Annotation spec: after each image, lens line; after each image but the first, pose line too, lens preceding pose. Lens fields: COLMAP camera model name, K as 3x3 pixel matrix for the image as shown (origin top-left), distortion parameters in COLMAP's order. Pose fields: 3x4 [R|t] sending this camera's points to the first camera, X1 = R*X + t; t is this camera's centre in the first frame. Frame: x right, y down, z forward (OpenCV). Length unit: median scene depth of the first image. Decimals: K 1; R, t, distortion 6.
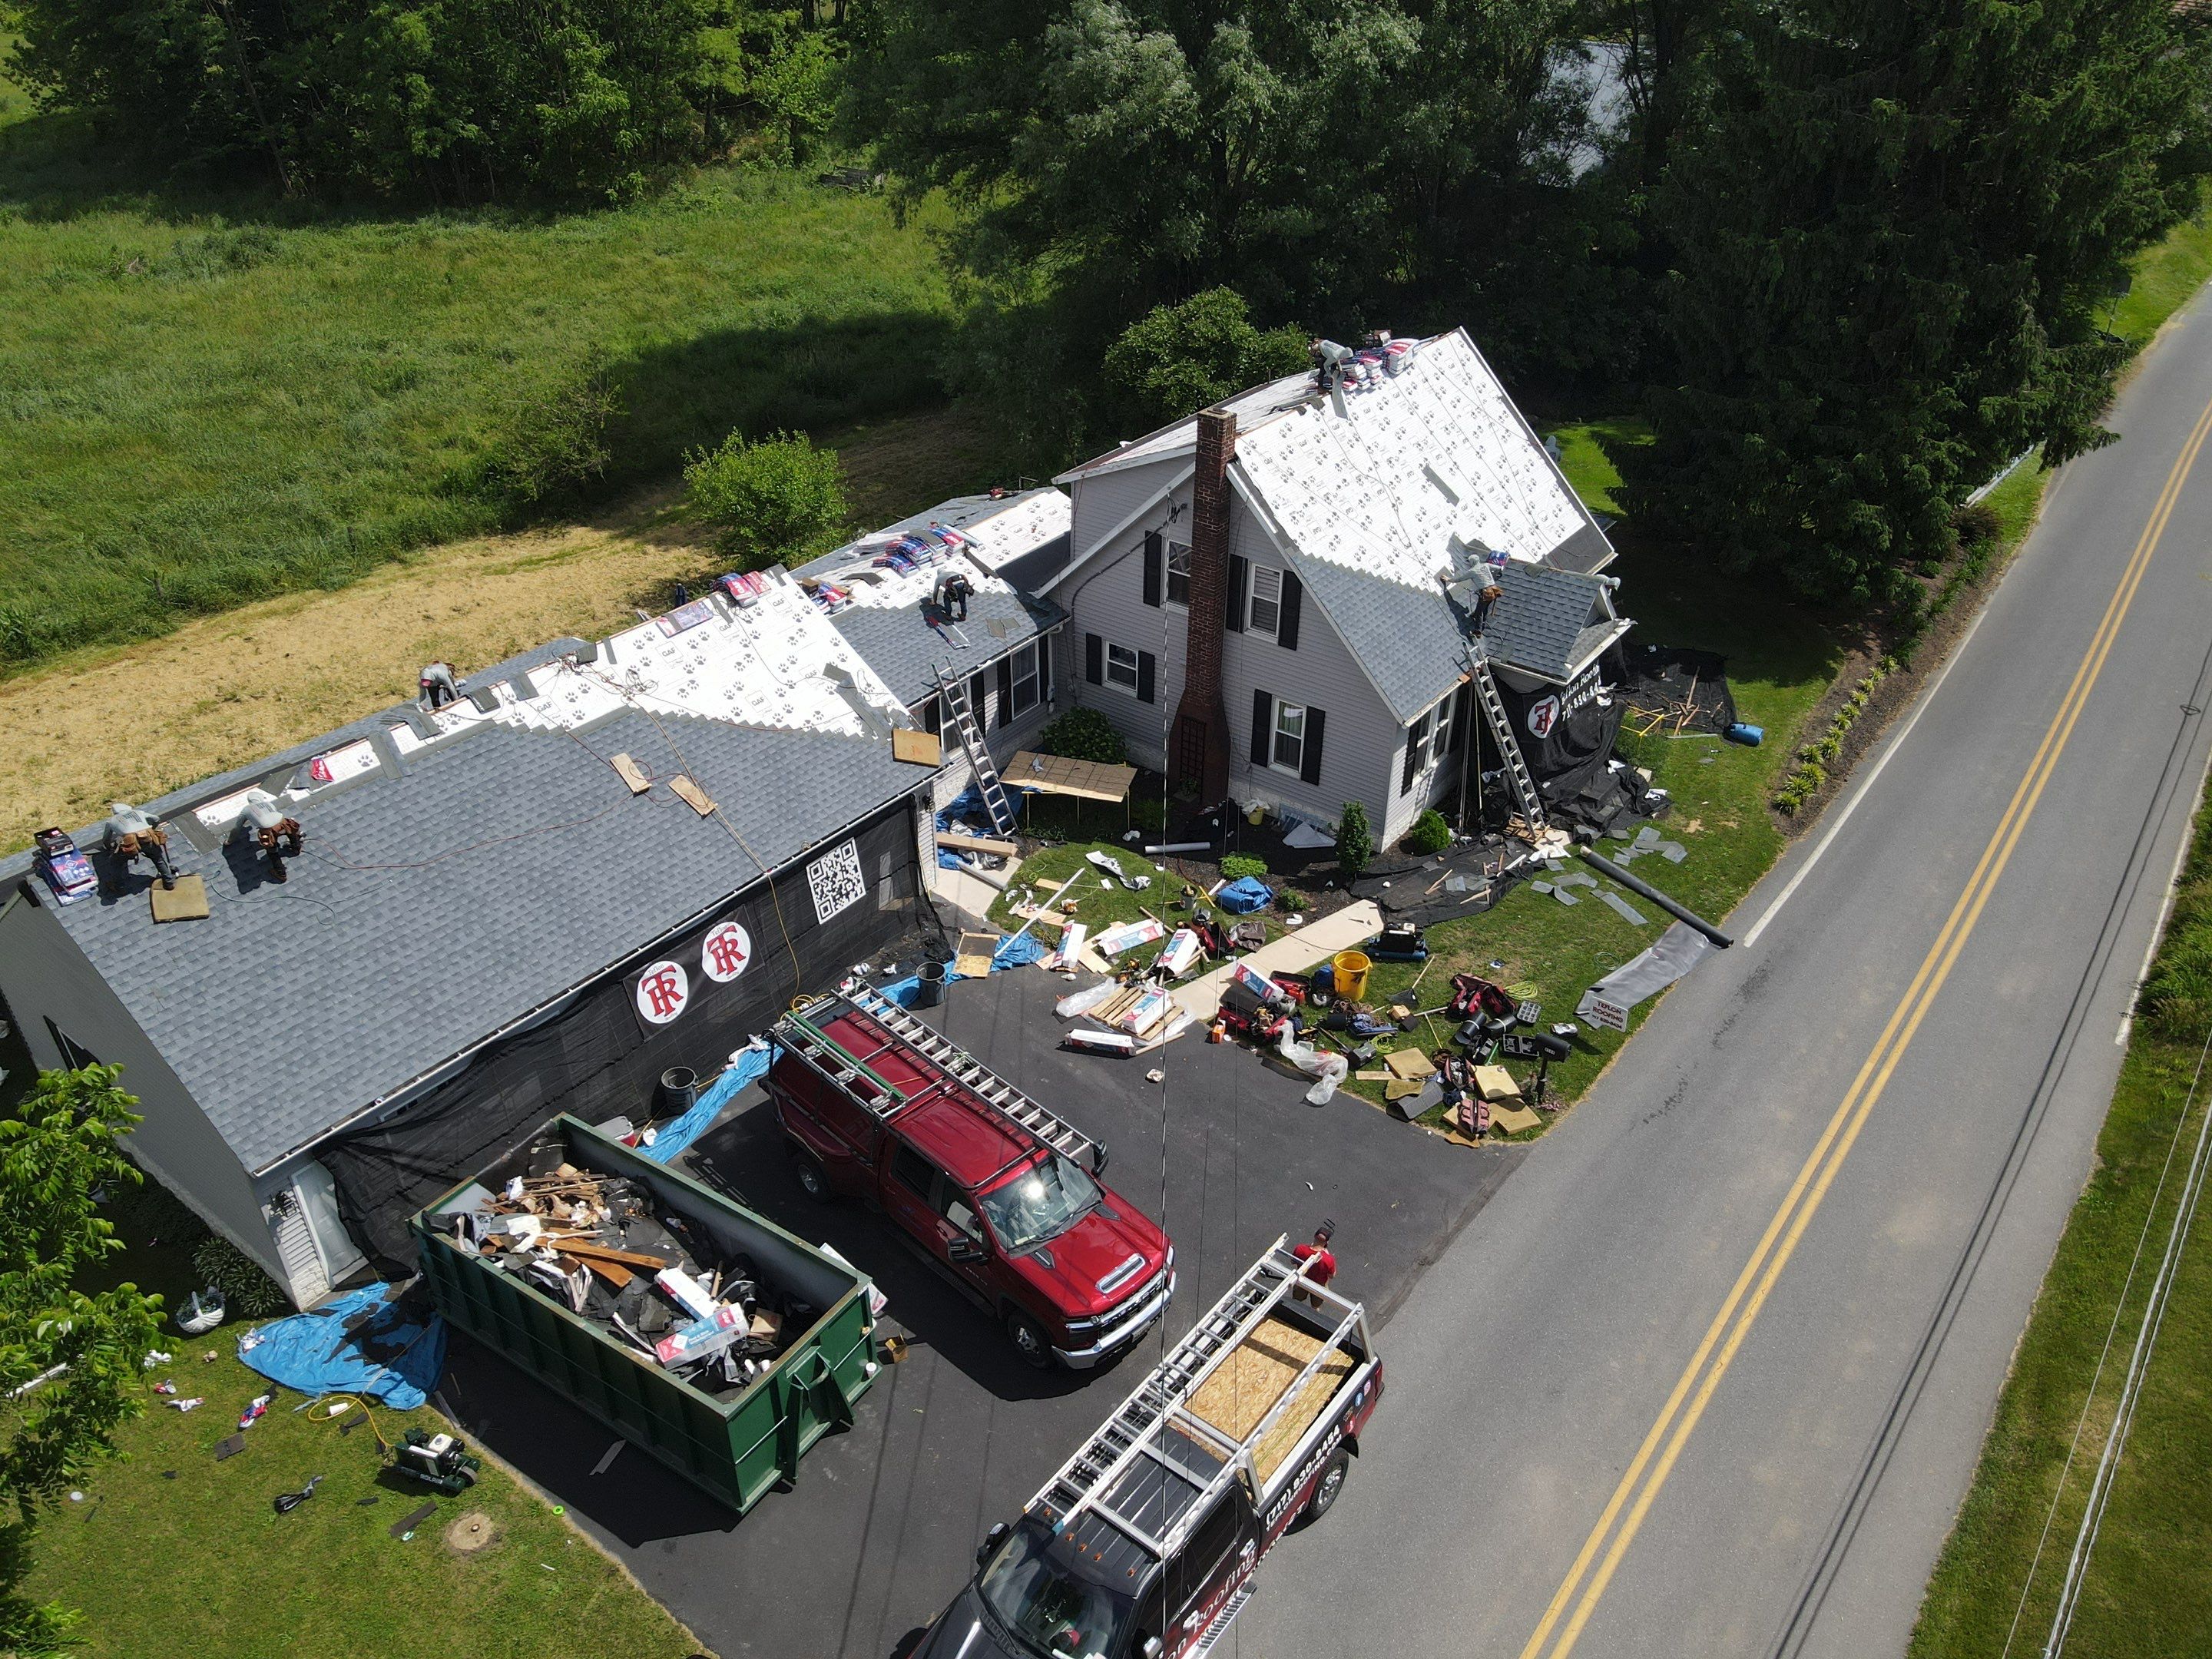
lens RADIAL K [[1577.2, 0, 1098.8], [0, 1577.2, 849.6], [0, 0, 1]] dist [0.008391, 0.003995]
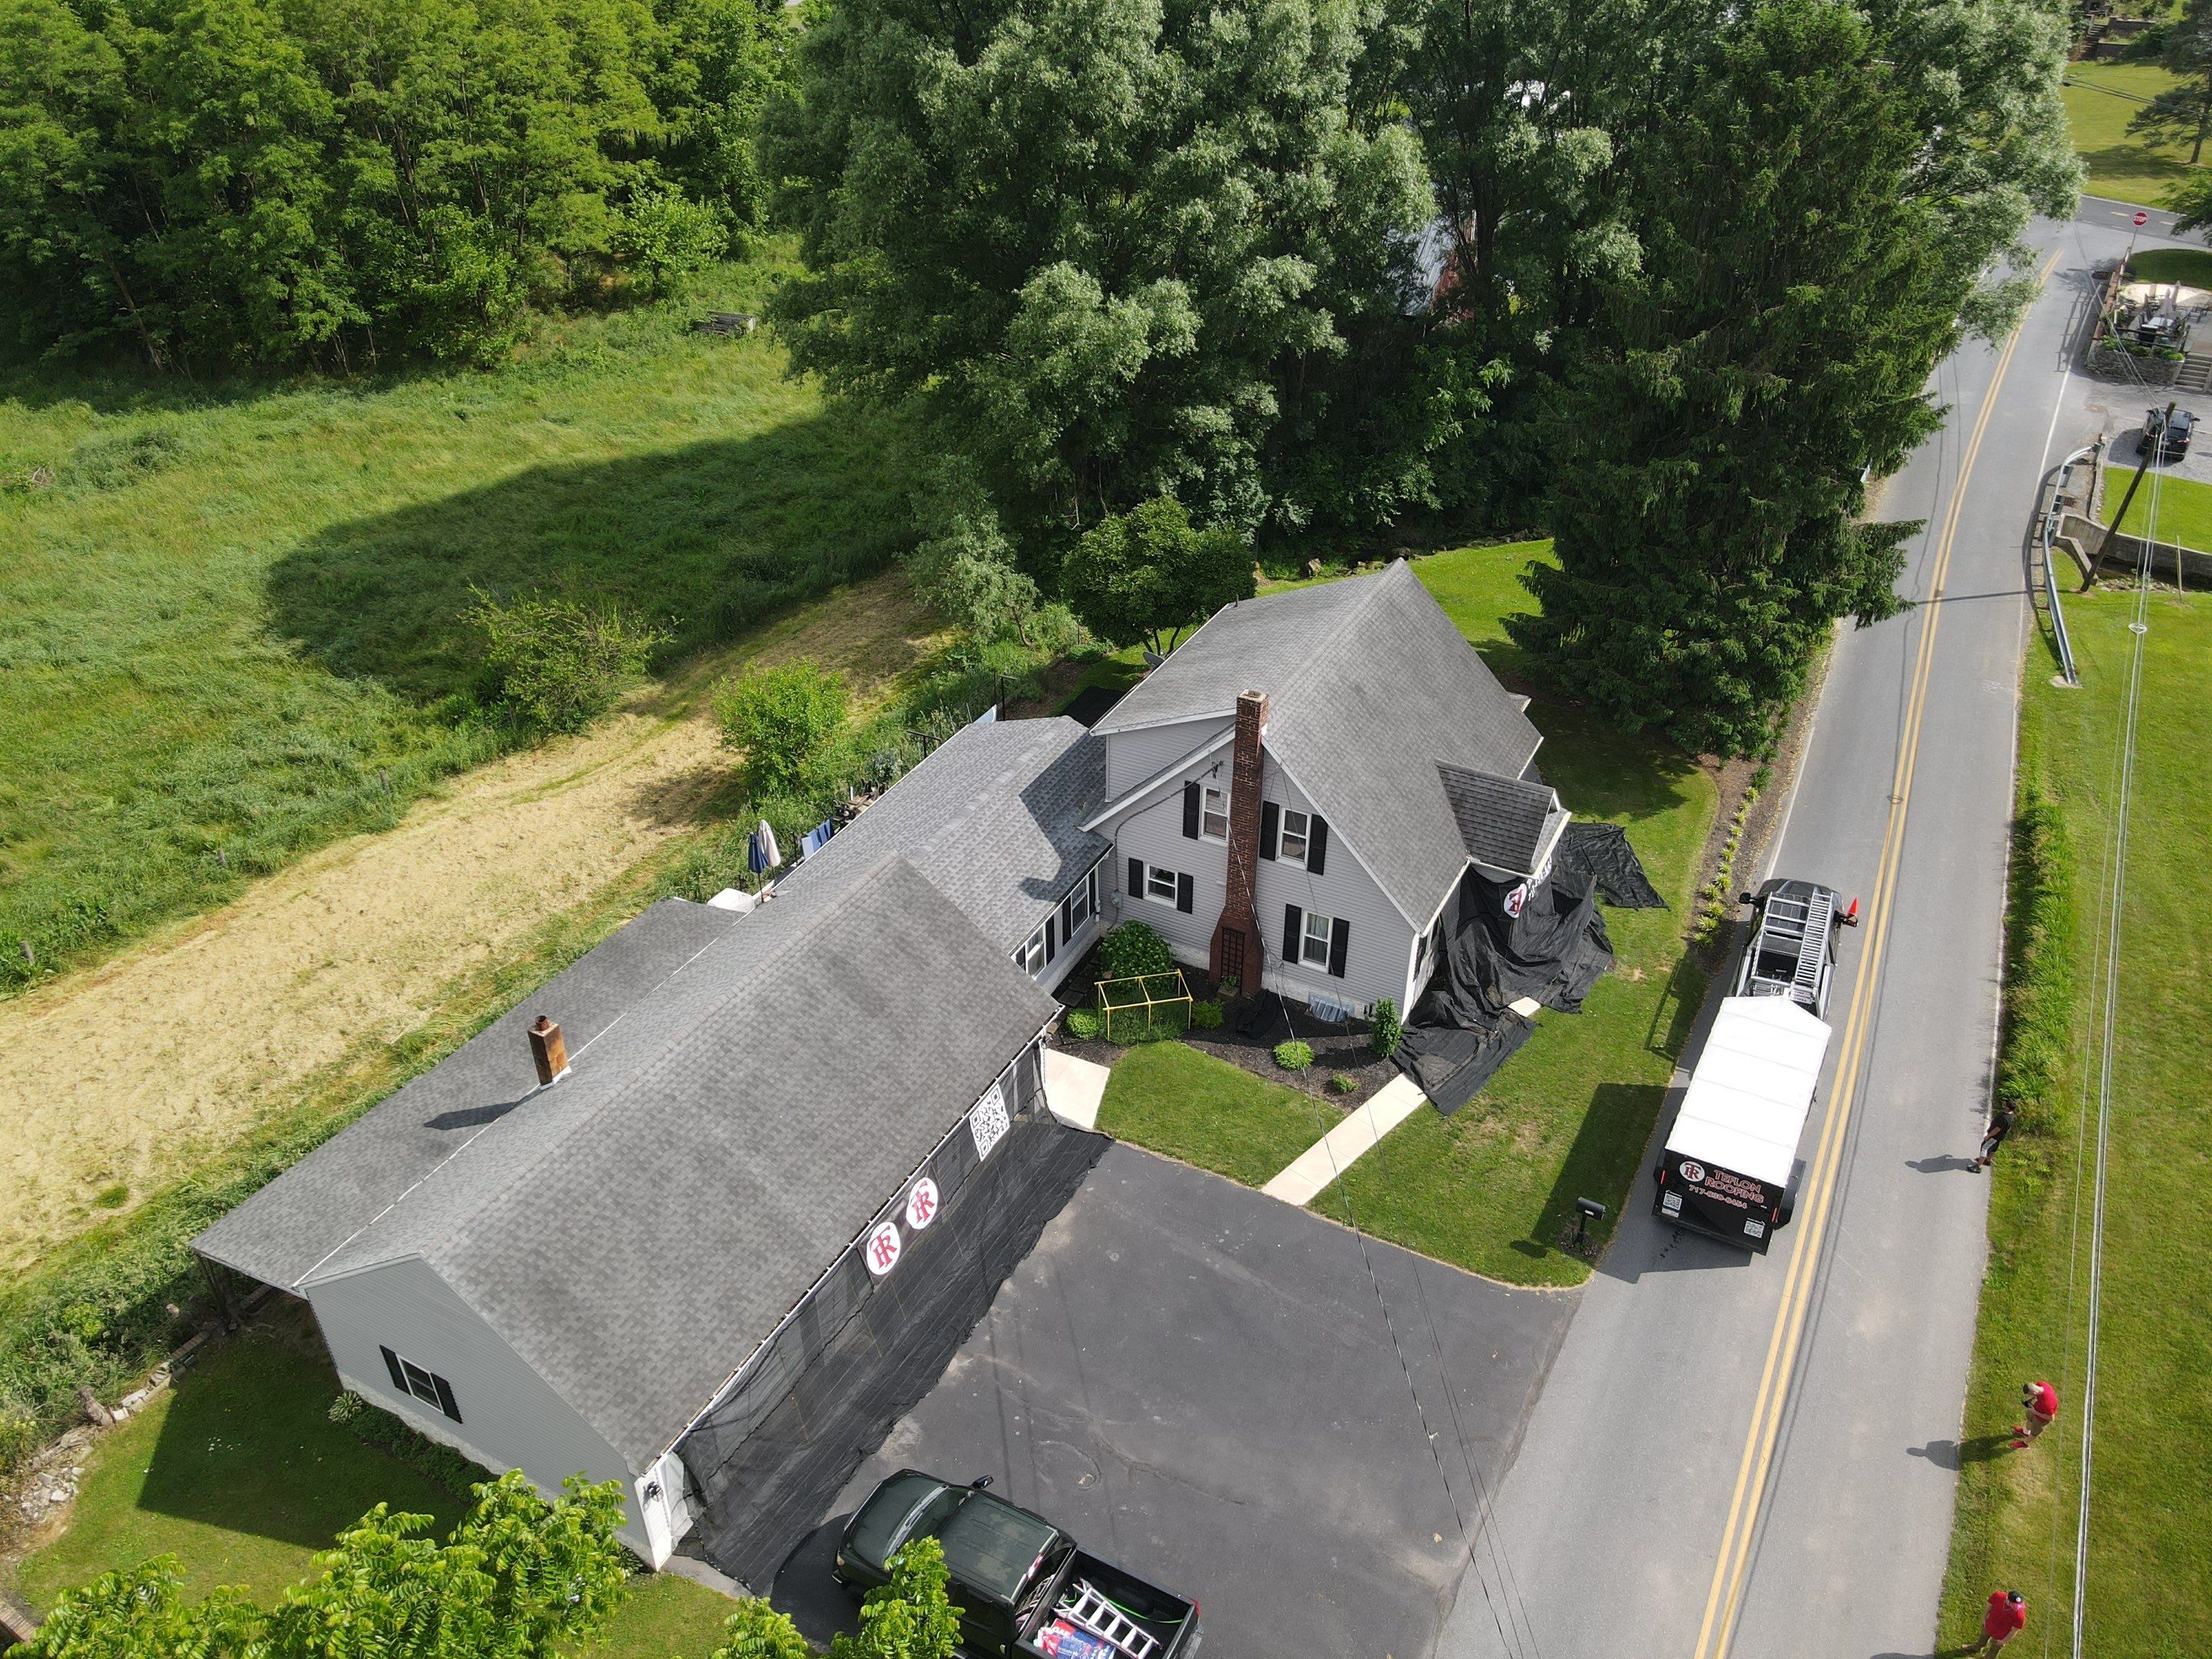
lens RADIAL K [[1577.2, 0, 1099.8], [0, 1577.2, 849.7], [0, 0, 1]] dist [0.008391, 0.003995]
pose [[0.988453, -0.089707, 0.122119, -0.179627], [0.089851, 0.995946, 0.004338, -0.157158], [-0.122013, 0.006684, 0.992506, -0.169113]]
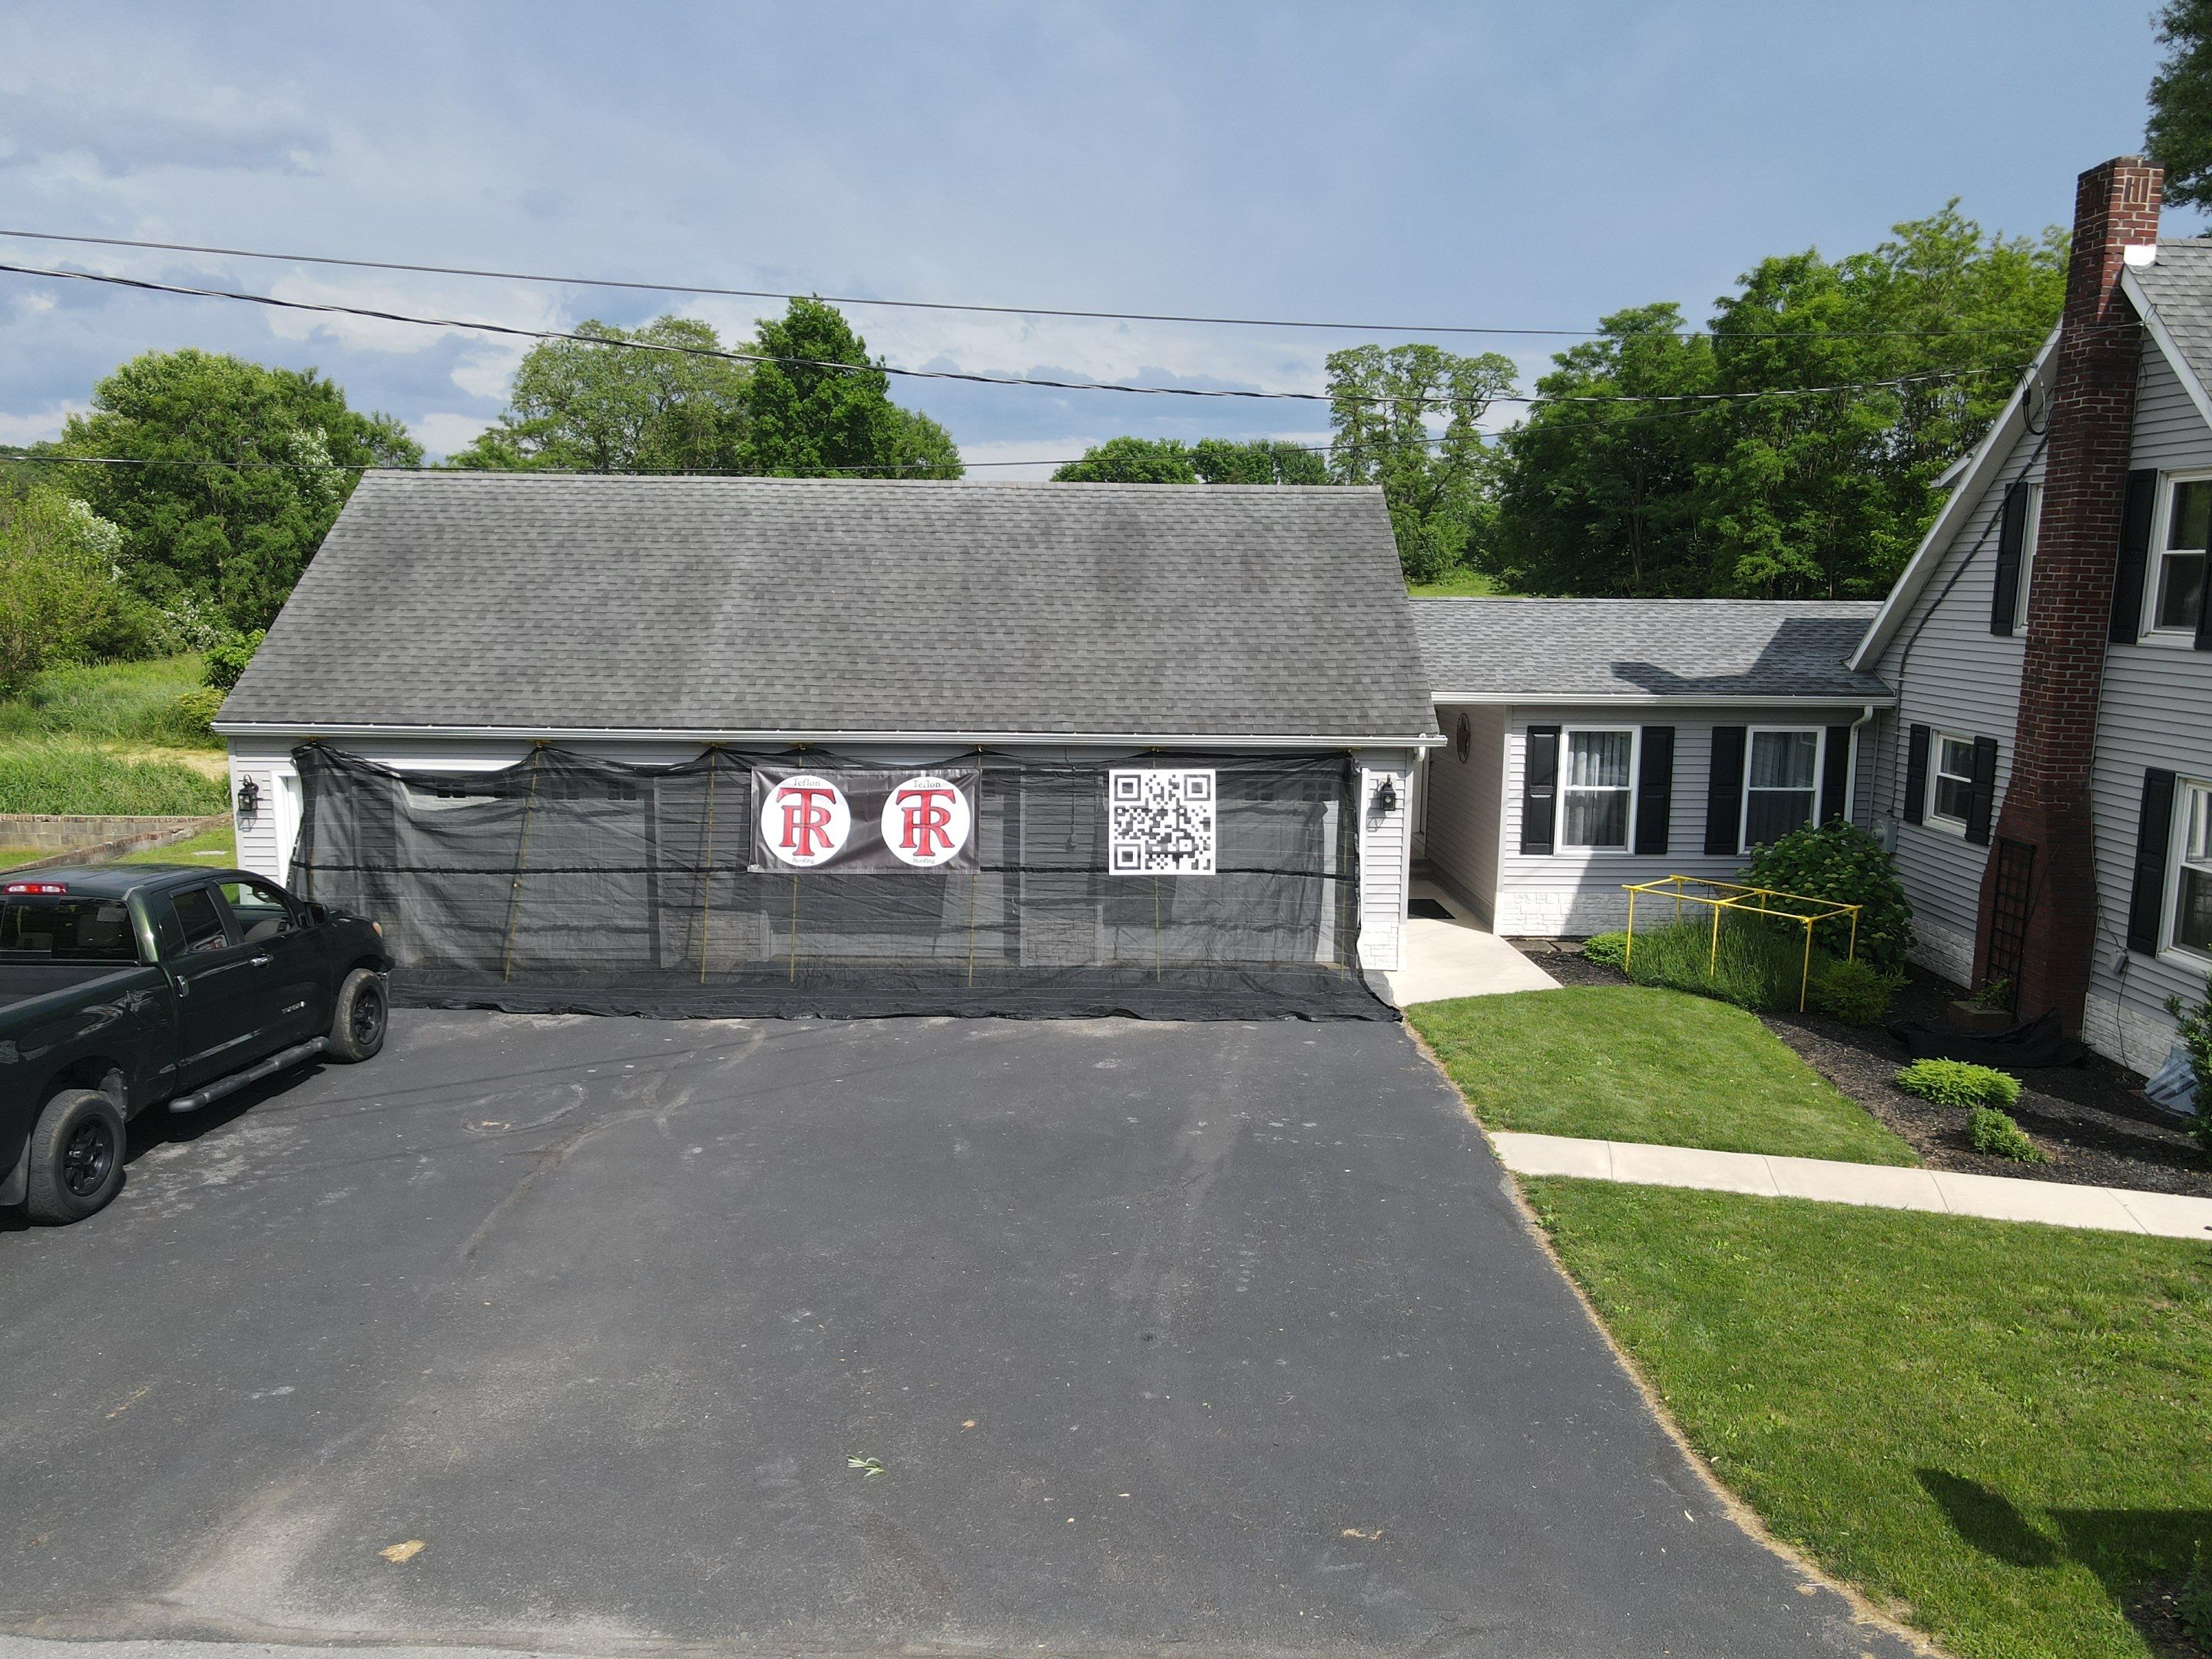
lens RADIAL K [[1577.2, 0, 1131.7], [0, 1577.2, 888.7], [0, 0, 1]] dist [0.008391, 0.003995]
pose [[0.612358, 0.147760, -0.776650, 0.278466], [-0.433983, 0.883958, -0.174003, 0.135960], [0.660815, 0.443605, 0.605424, 0.528472]]
